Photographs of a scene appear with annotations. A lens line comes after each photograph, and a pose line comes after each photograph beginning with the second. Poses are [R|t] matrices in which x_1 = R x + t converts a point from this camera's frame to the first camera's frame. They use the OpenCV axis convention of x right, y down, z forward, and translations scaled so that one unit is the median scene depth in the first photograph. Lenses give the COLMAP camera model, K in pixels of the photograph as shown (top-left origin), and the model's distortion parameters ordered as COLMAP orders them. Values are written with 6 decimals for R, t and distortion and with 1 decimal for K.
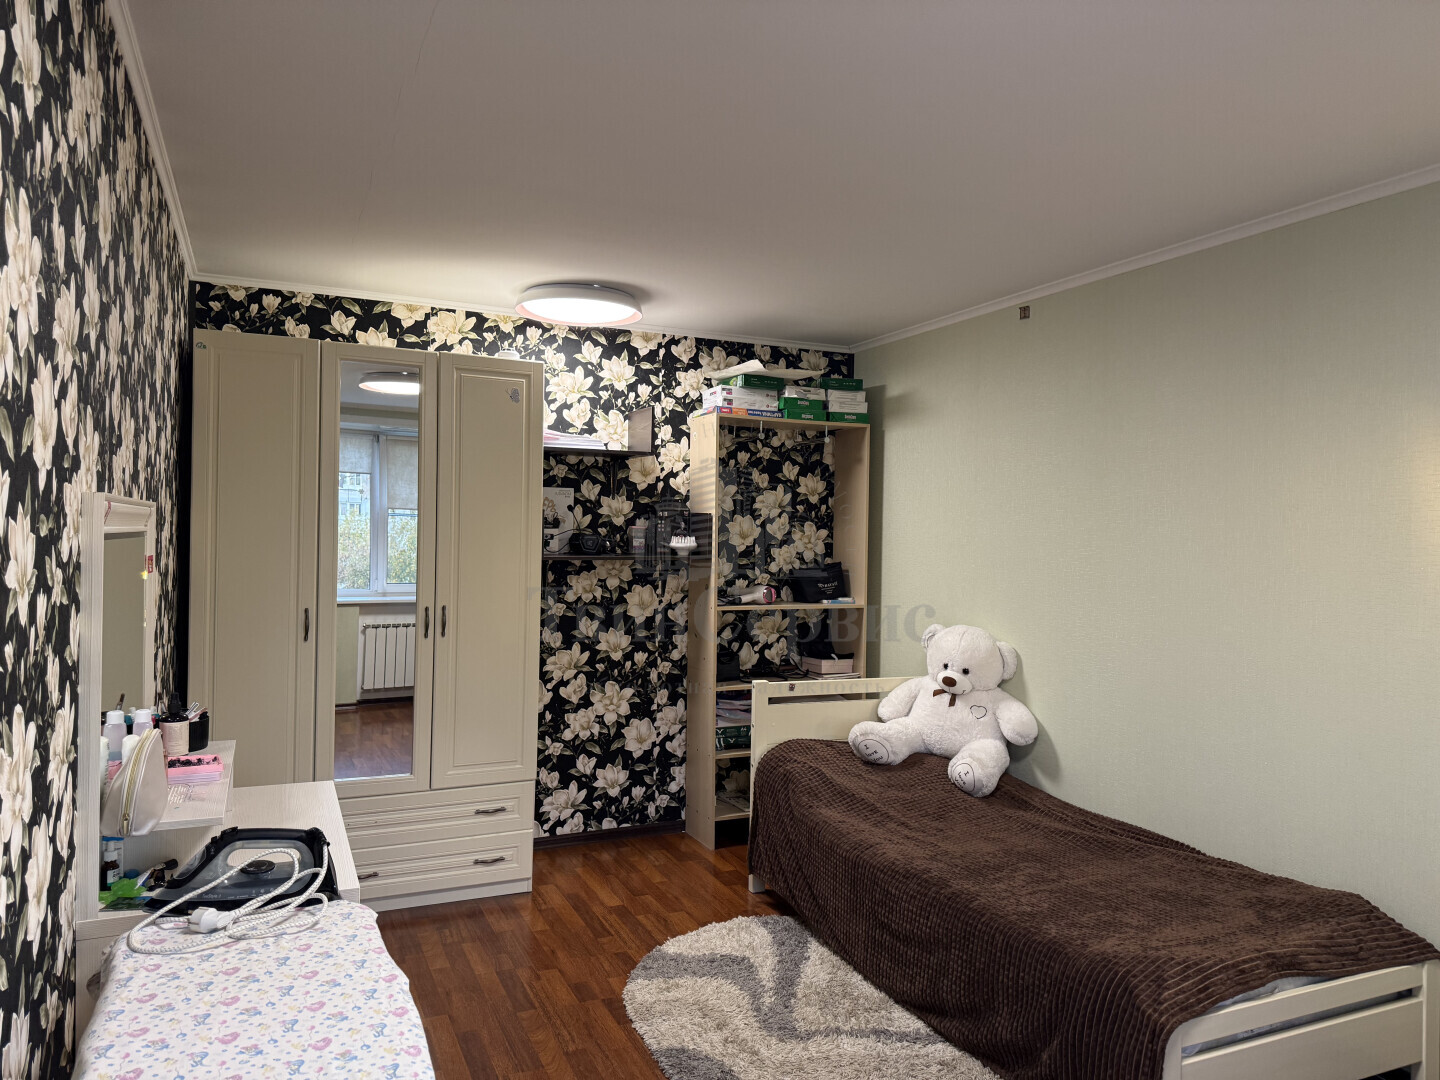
lens RADIAL K [[1005.5, 0, 722.1], [0, 1005.5, 541.6], [0, 0, 1]] dist [0.083670, -0.106761]
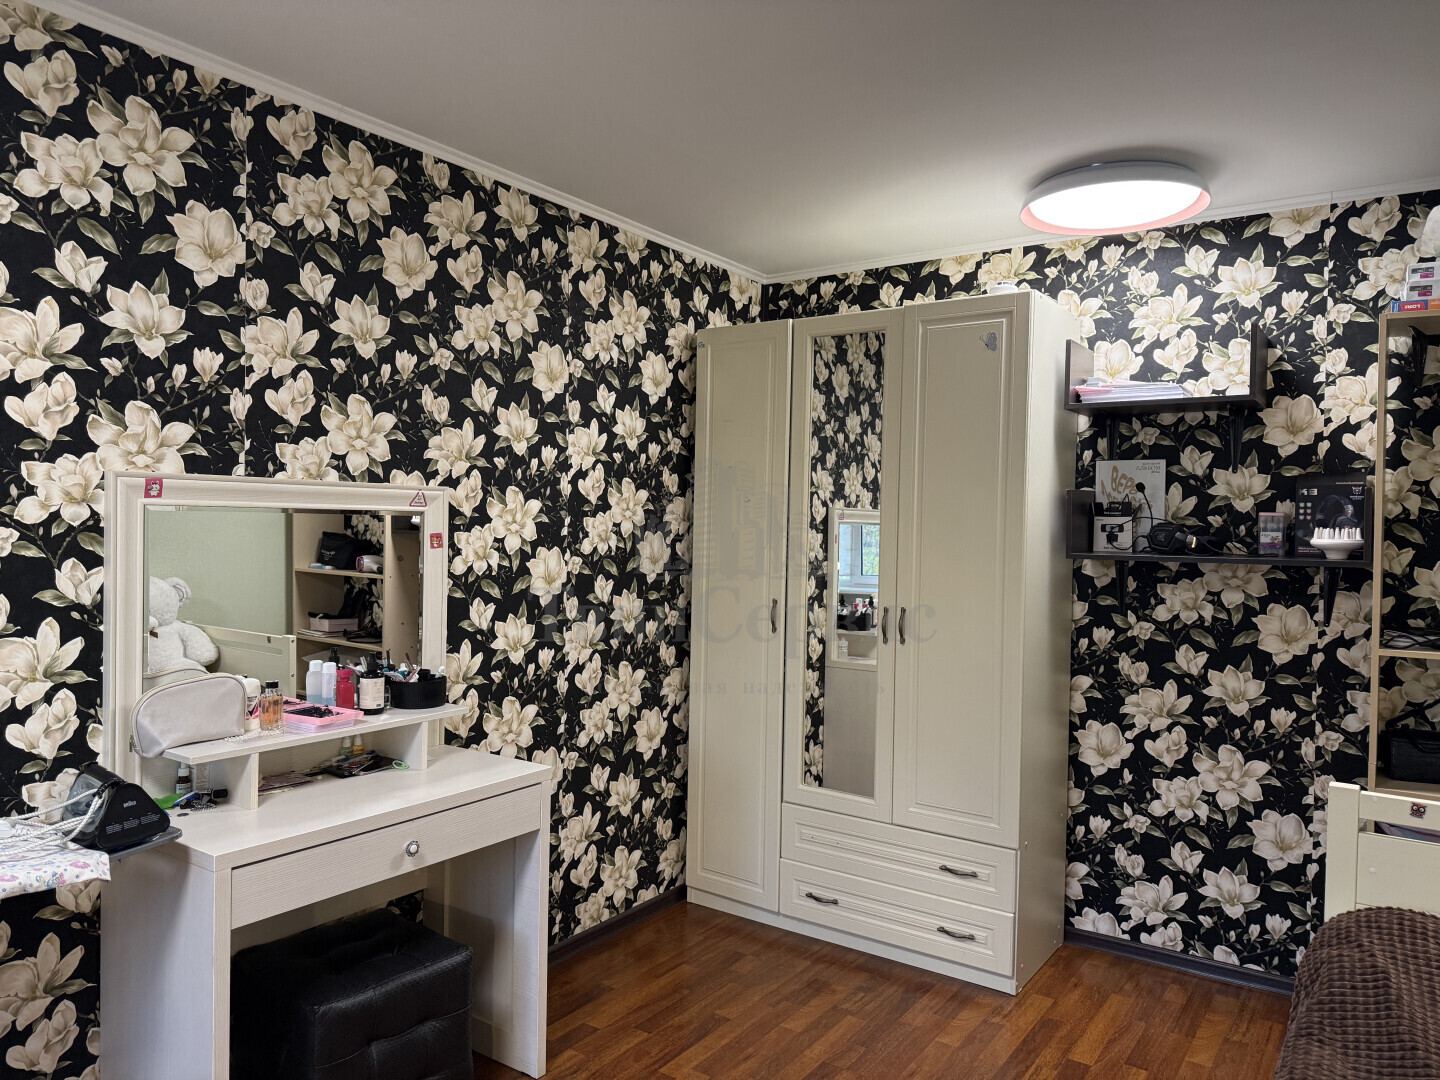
lens RADIAL K [[991.7, 0, 715.9], [0, 991.7, 549.9], [0, 0, 1]] dist [-0.013353, -0.007630]
pose [[0.489124, 0.011135, -0.872143, 0.296711], [-0.020788, 0.999783, 0.001106, 0.015538], [0.871966, 0.017589, 0.489250, 0.386874]]
